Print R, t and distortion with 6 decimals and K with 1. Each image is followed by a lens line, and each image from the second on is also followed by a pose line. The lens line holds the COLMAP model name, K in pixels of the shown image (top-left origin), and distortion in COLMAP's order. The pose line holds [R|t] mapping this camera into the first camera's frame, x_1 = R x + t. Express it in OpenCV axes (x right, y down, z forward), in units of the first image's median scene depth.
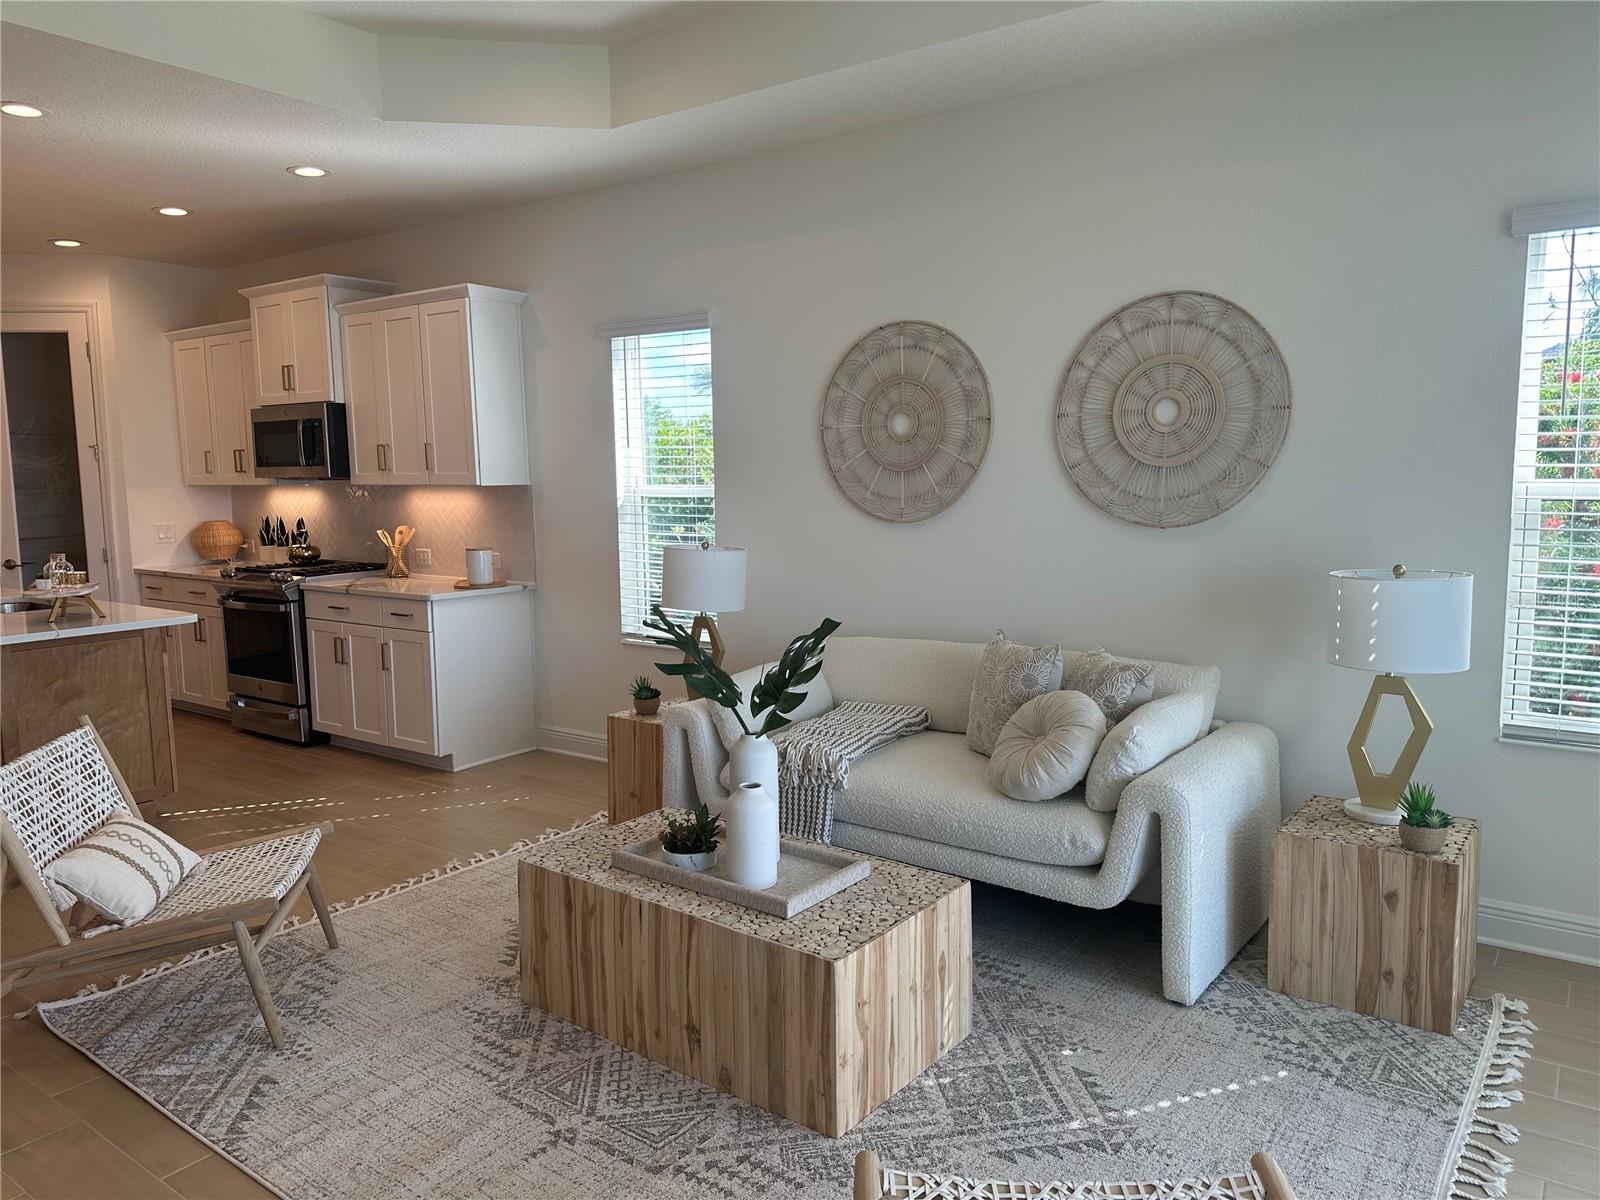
lens RADIAL K [[1122.7, 0, 783.0], [0, 1122.7, 599.1], [0, 0, 1]] dist [0.060844, -0.074041]
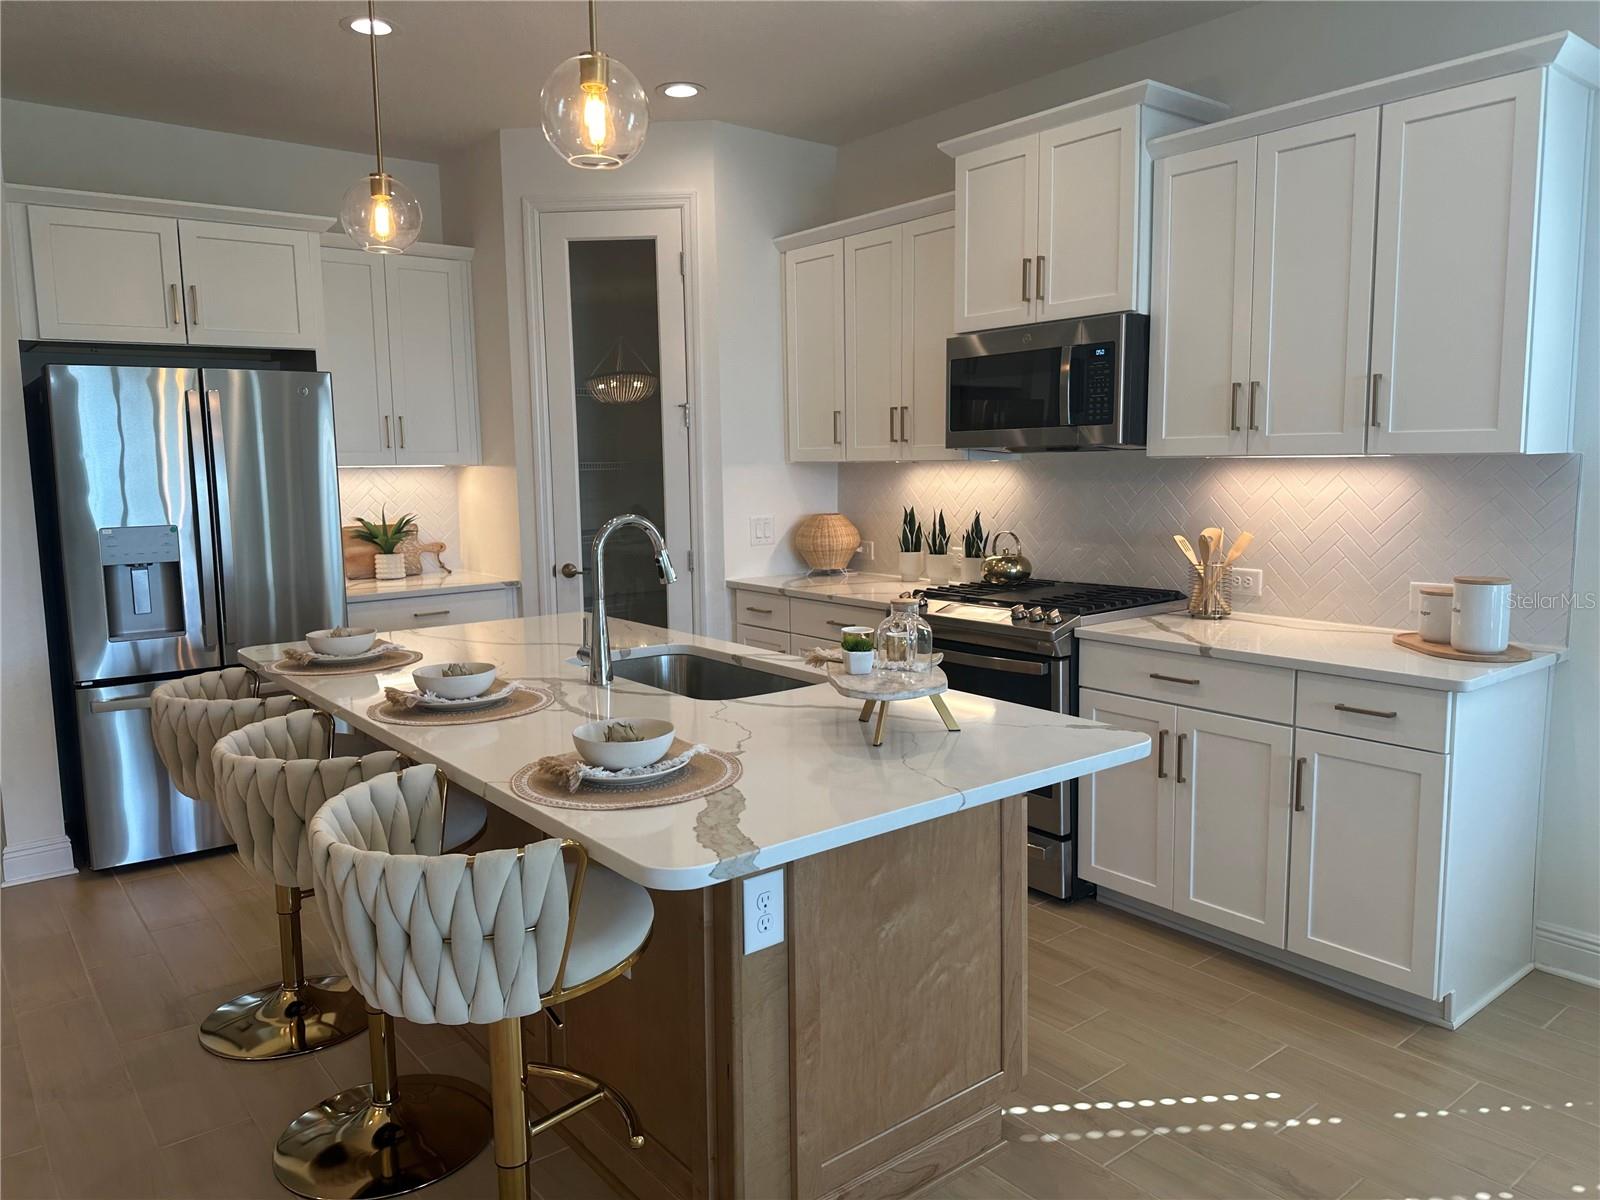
lens RADIAL K [[1122.7, 0, 802.8], [0, 1122.7, 592.9], [0, 0, 1]] dist [0.060844, -0.074041]
pose [[0.966705, 0.031168, -0.253989, -0.415212], [-0.029216, 0.999507, 0.011455, -0.034138], [0.254221, -0.003653, 0.967139, 0.409400]]
